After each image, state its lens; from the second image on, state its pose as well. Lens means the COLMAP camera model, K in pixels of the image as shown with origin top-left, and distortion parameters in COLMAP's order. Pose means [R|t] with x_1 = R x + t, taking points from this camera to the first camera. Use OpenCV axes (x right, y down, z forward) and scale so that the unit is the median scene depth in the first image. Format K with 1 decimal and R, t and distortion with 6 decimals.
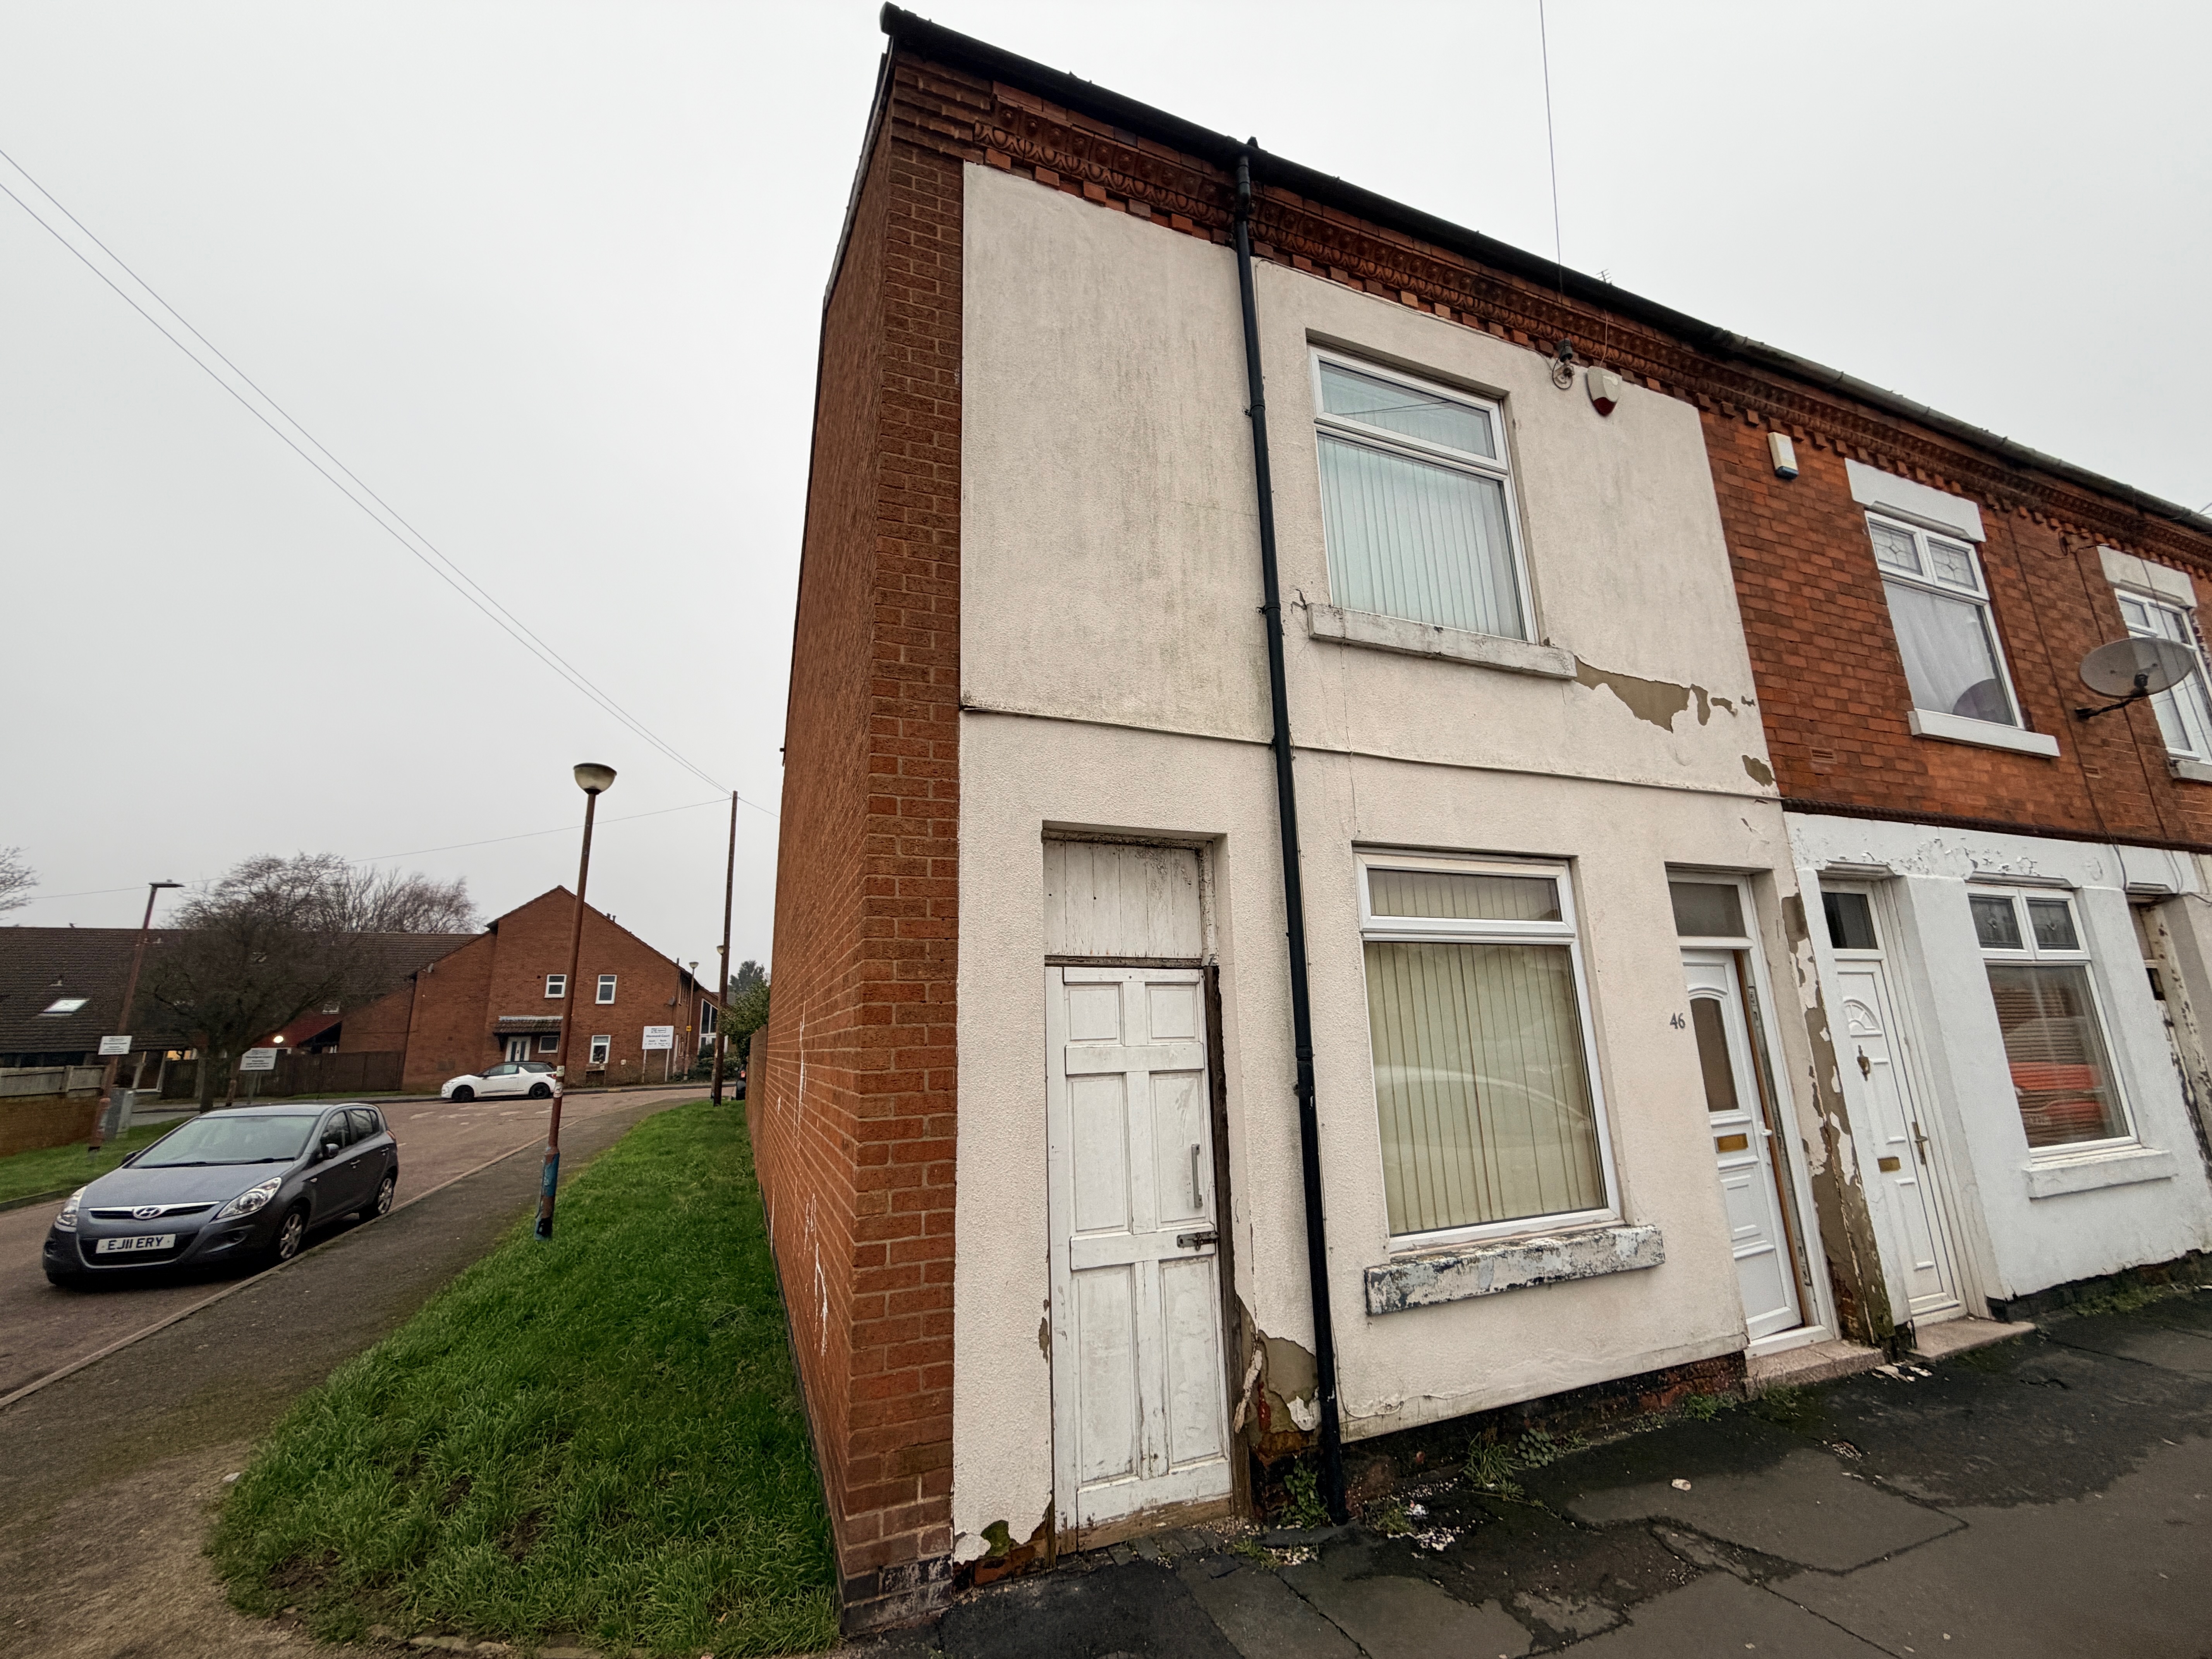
lens RADIAL K [[885.0, 0, 1103.4], [0, 885.0, 830.2], [0, 0, 1]] dist [-0.000386, -0.000177]
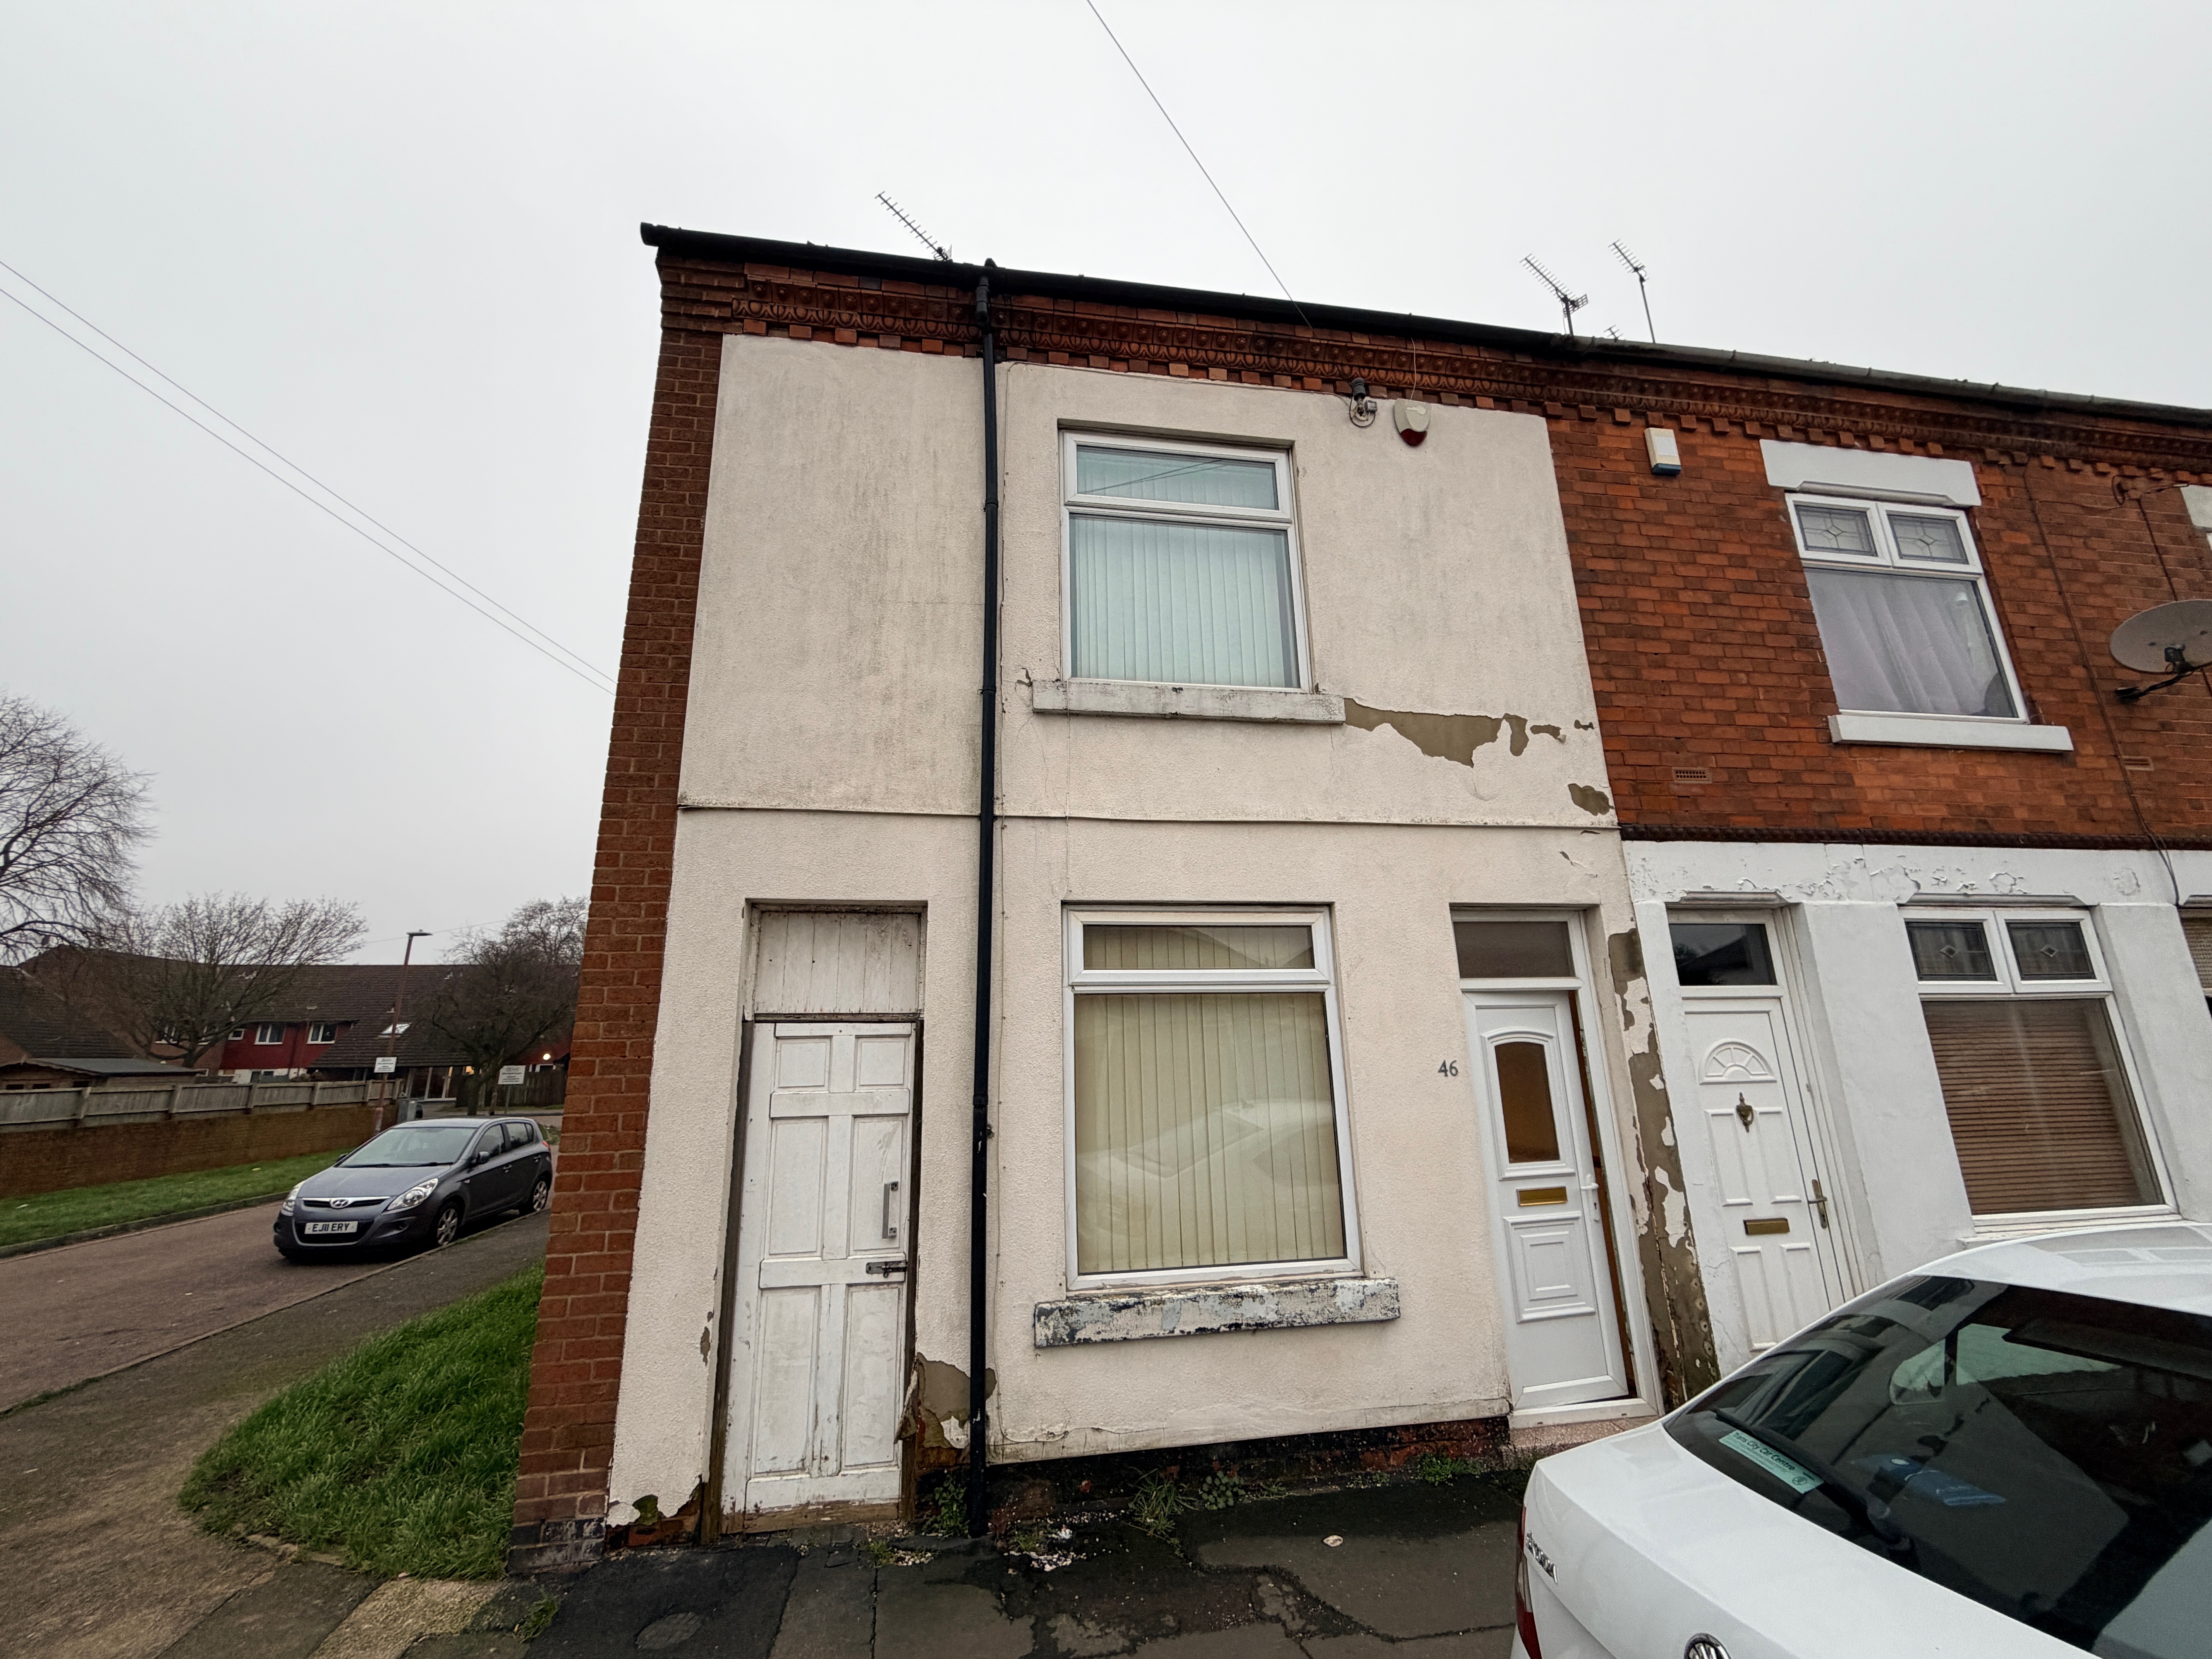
lens RADIAL K [[885.0, 0, 1096.4], [0, 885.0, 830.2], [0, 0, 1]] dist [-0.000386, -0.000177]
pose [[0.976913, -0.048795, -0.207990, 0.511020], [0.044692, 0.998703, -0.024387, -0.041867], [0.208910, 0.014529, 0.977827, -0.039075]]
